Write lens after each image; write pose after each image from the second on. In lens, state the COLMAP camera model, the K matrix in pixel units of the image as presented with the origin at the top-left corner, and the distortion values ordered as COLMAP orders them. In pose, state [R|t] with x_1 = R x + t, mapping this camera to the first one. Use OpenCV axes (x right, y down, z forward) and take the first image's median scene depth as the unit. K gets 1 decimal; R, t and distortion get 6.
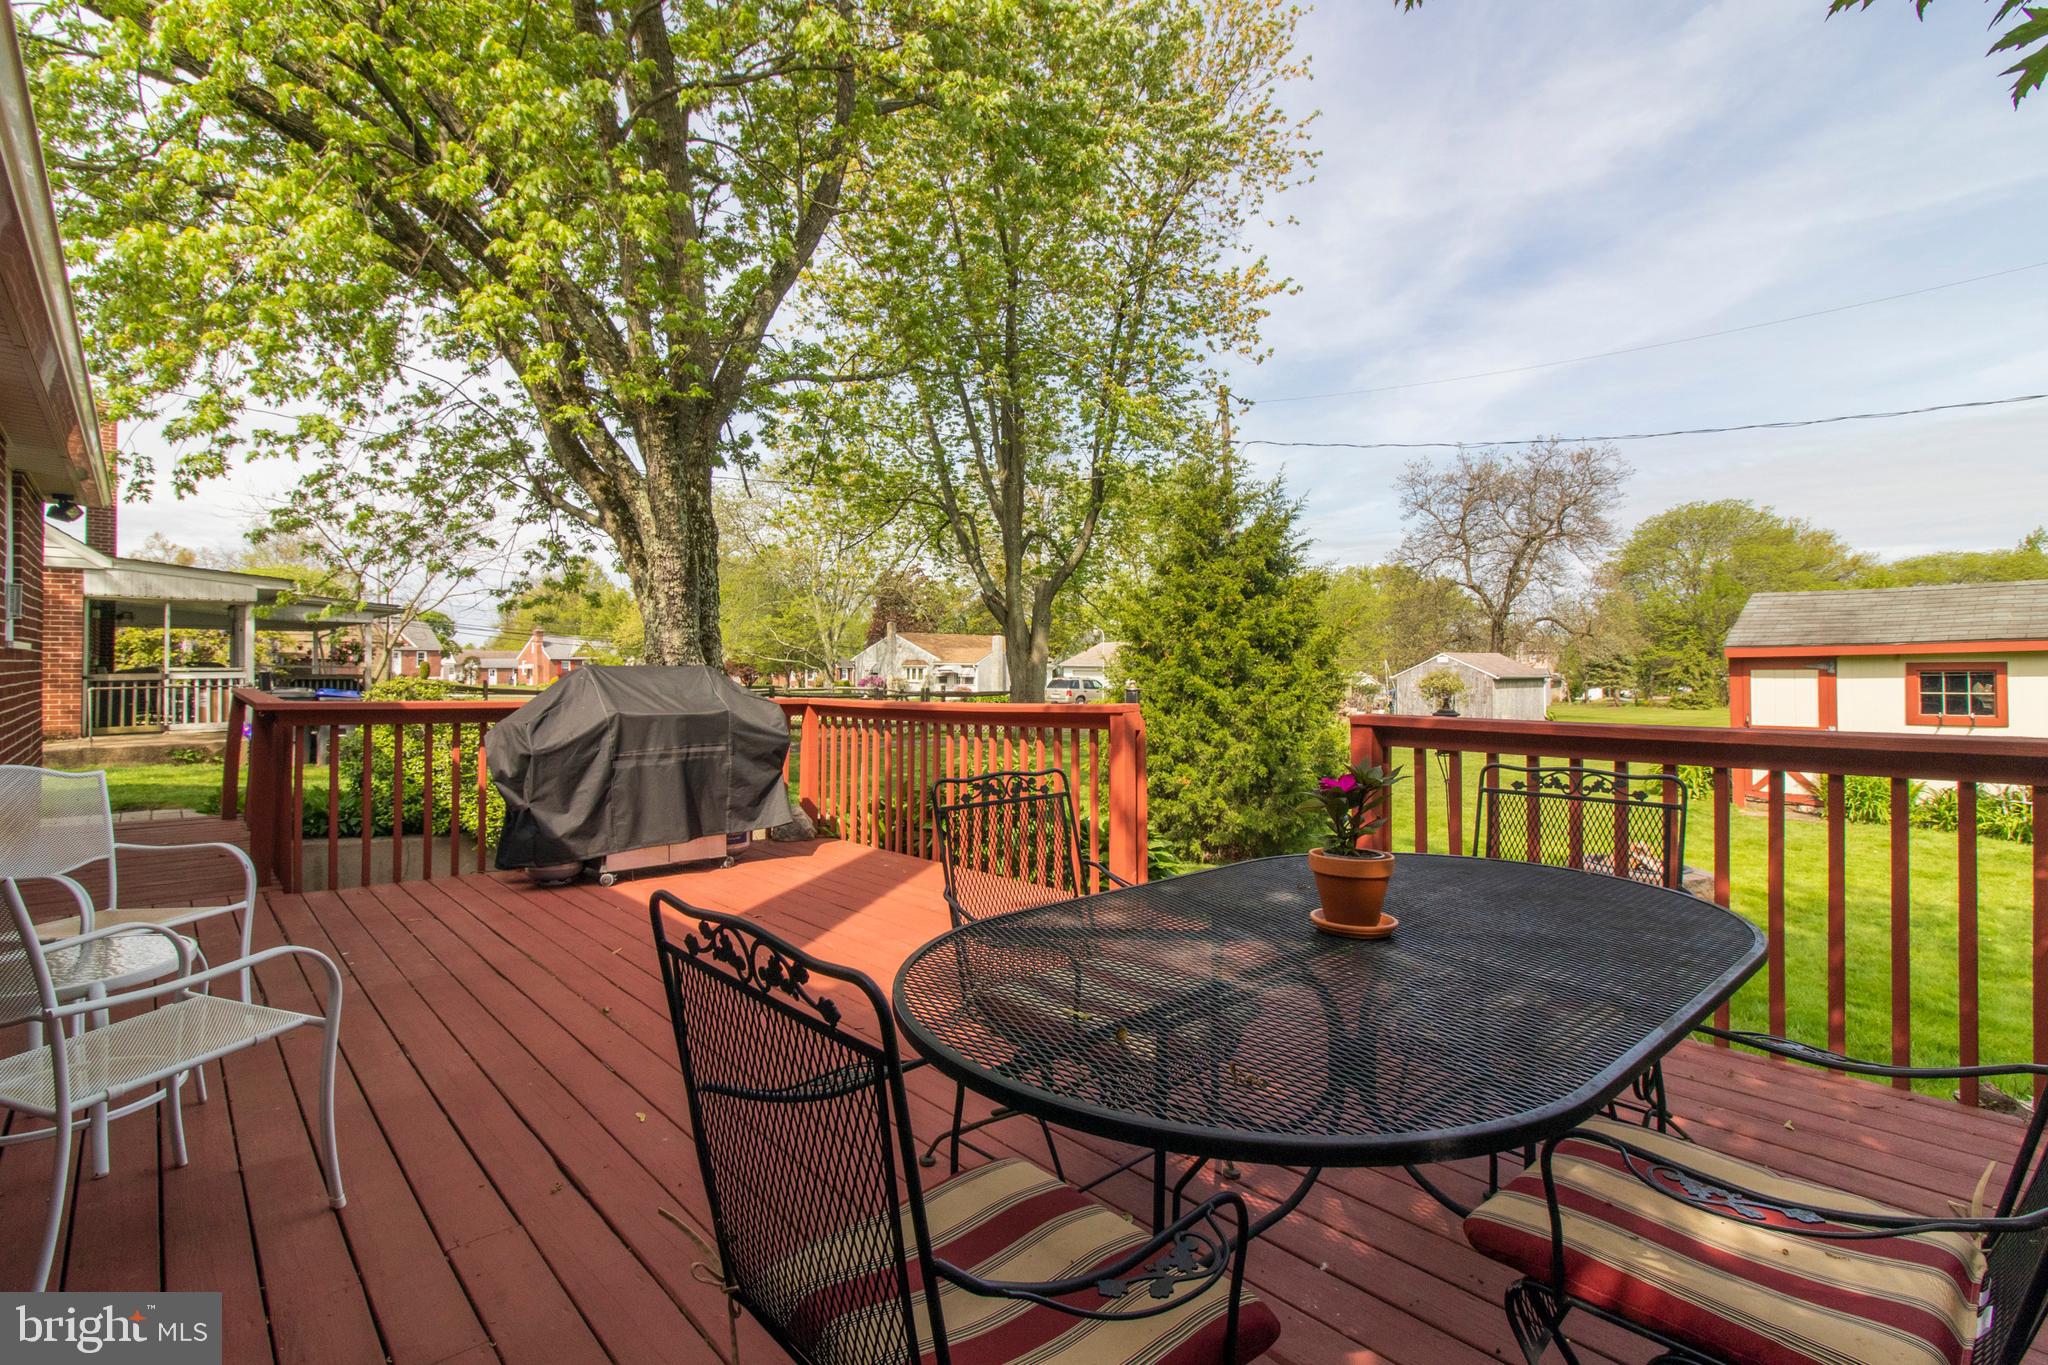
lens RADIAL K [[970.7, 0, 1017.6], [0, 970.7, 651.2], [0, 0, 1]] dist [-0.000557, 0.000073]
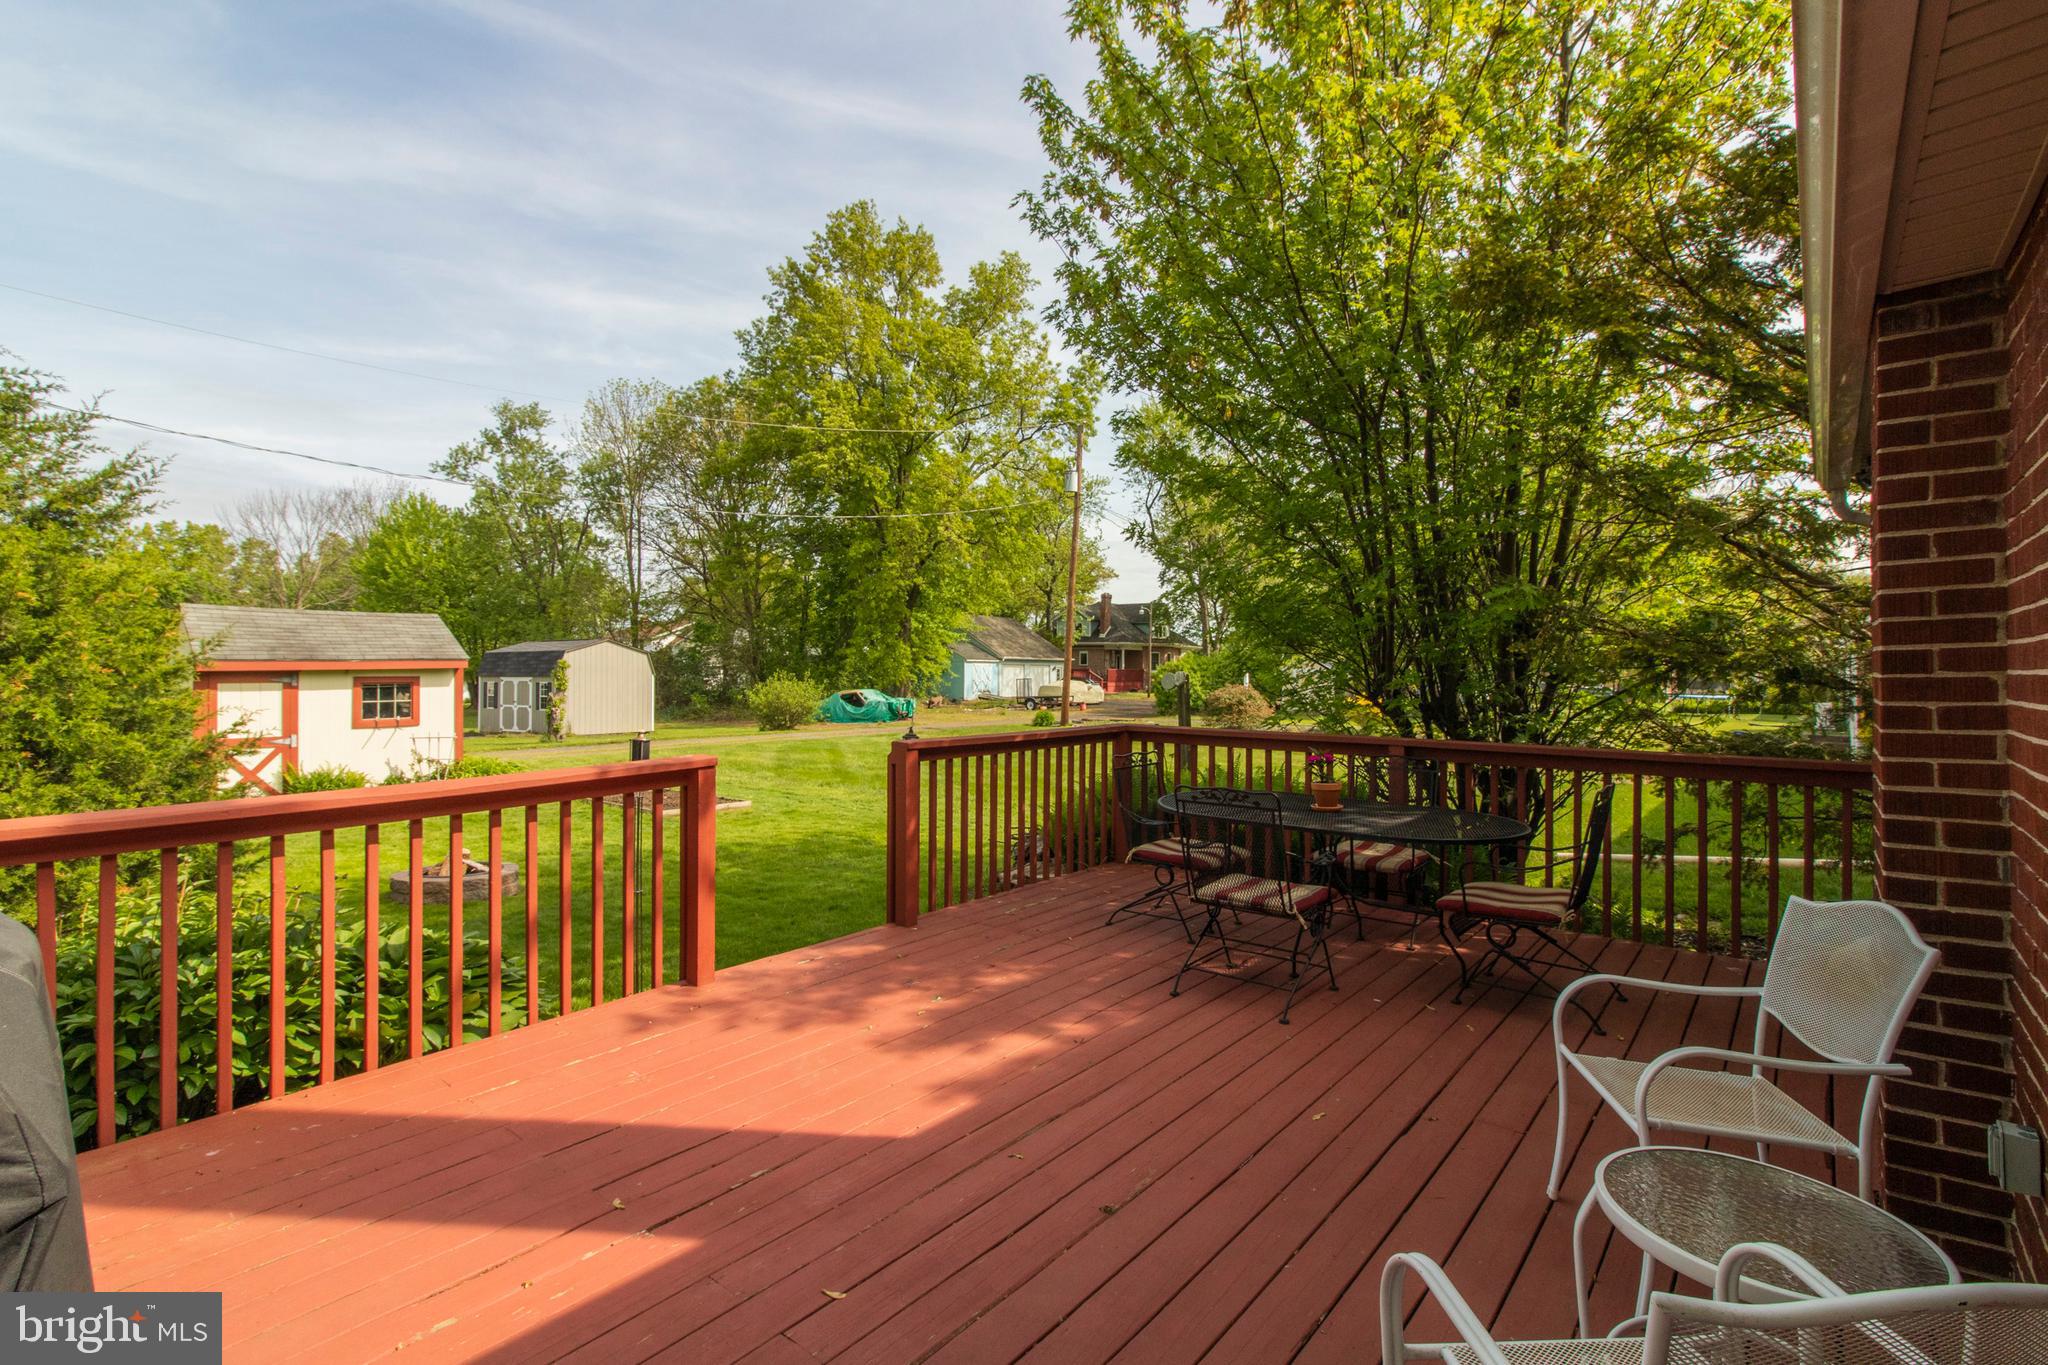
lens RADIAL K [[951.8, 0, 1029.4], [0, 951.8, 650.2], [0, 0, 1]] dist [0.000467, 0.000018]
pose [[-0.158086, 0.017257, 0.987275, -0.370011], [-0.025383, 0.999446, -0.021534, -0.016559], [-0.987099, -0.028464, -0.157560, 0.379159]]
